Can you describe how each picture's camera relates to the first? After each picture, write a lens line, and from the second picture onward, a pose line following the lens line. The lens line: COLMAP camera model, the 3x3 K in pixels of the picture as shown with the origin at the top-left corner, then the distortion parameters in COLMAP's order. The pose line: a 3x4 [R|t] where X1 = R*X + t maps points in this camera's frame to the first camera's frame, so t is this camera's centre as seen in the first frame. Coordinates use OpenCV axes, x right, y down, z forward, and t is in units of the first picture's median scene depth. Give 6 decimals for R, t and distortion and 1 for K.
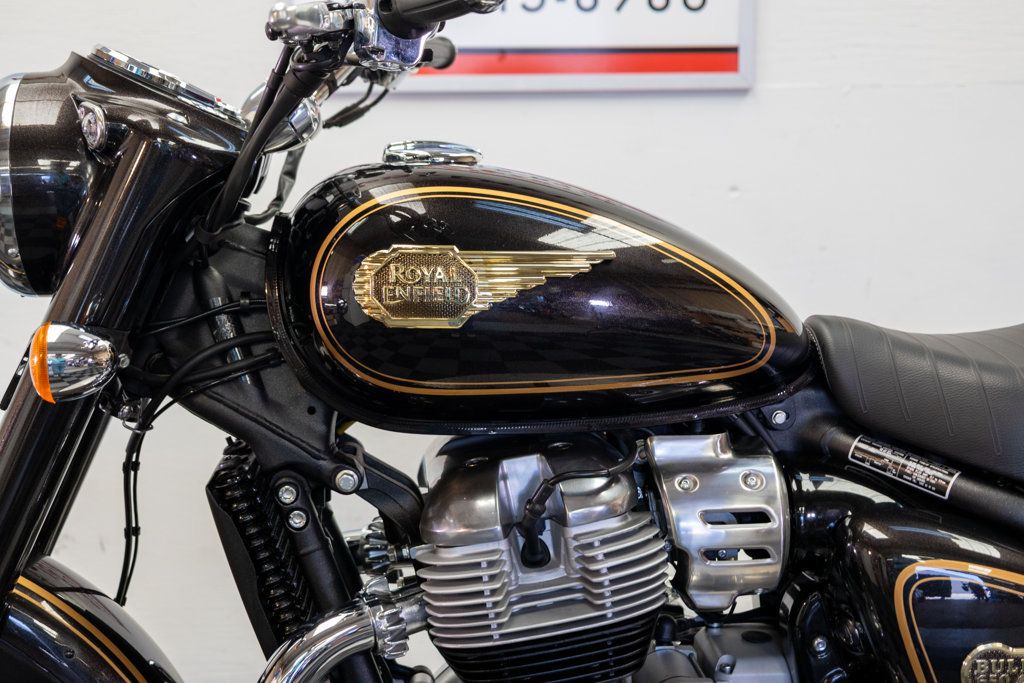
lens RADIAL K [[1454.8, 0, 516.4], [0, 1454.8, 341.1], [0, 0, 1]] dist [0.005596, -0.020127]
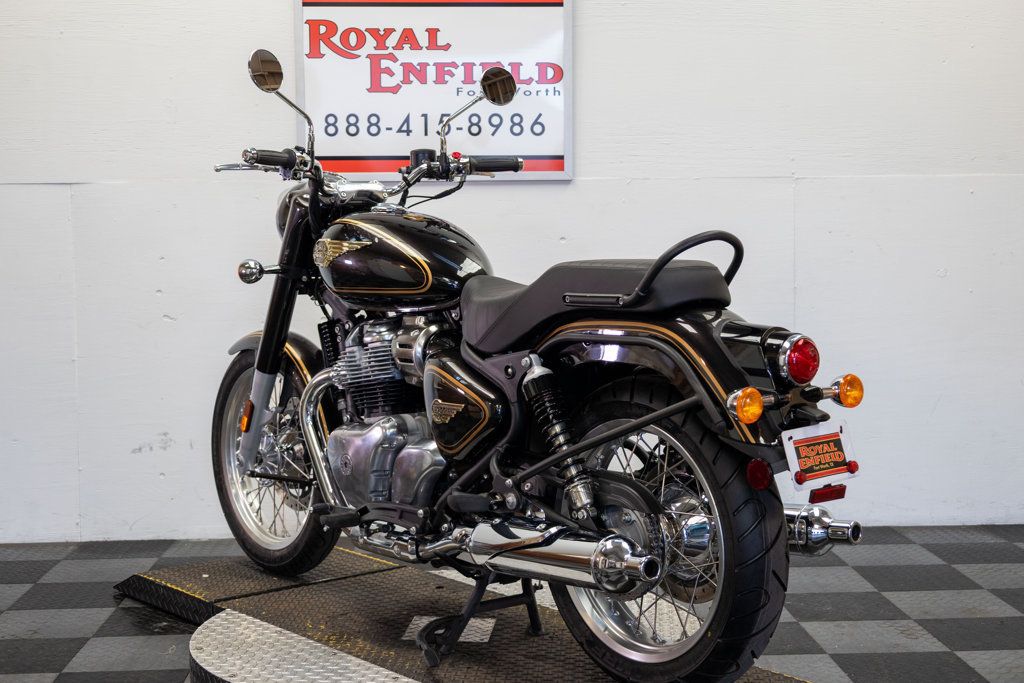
lens RADIAL K [[1454.8, 0, 516.4], [0, 1454.8, 341.1], [0, 0, 1]] dist [0.005596, -0.020127]
pose [[0.999526, 0.004678, -0.030420, 0.149149], [-0.006409, 0.998350, -0.057066, 0.113257], [0.030102, 0.057234, 0.997907, -0.697385]]
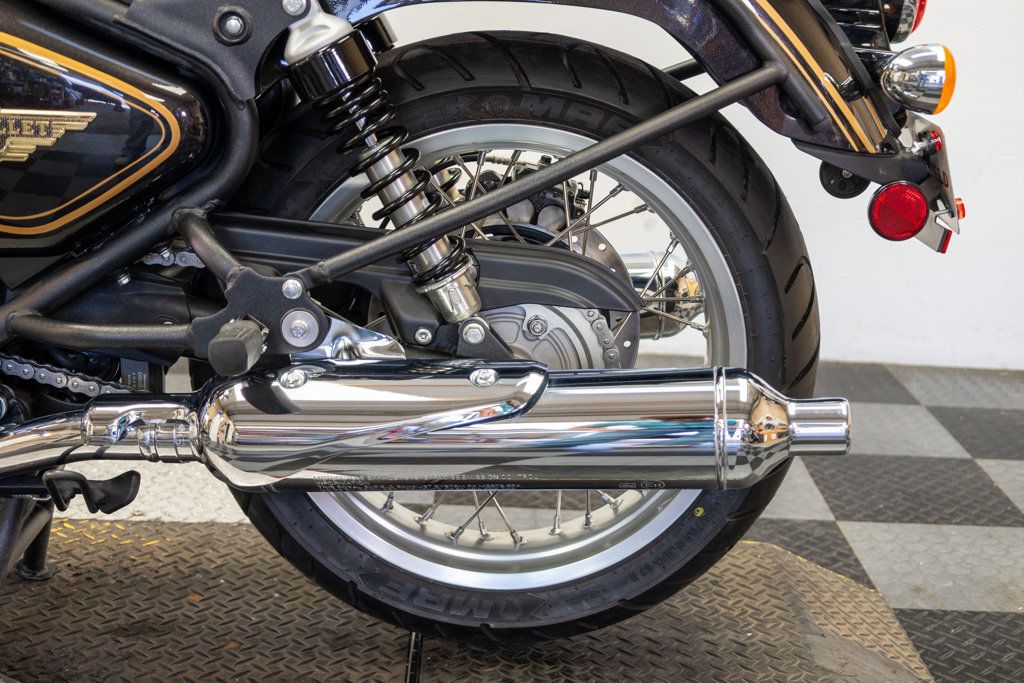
lens RADIAL K [[1454.8, 0, 516.4], [0, 1454.8, 341.1], [0, 0, 1]] dist [0.005596, -0.020127]
pose [[0.996346, 0.073946, -0.042741, 0.321072], [-0.067549, 0.988470, 0.135511, 0.089895], [0.052268, -0.132129, 0.989853, 0.001194]]
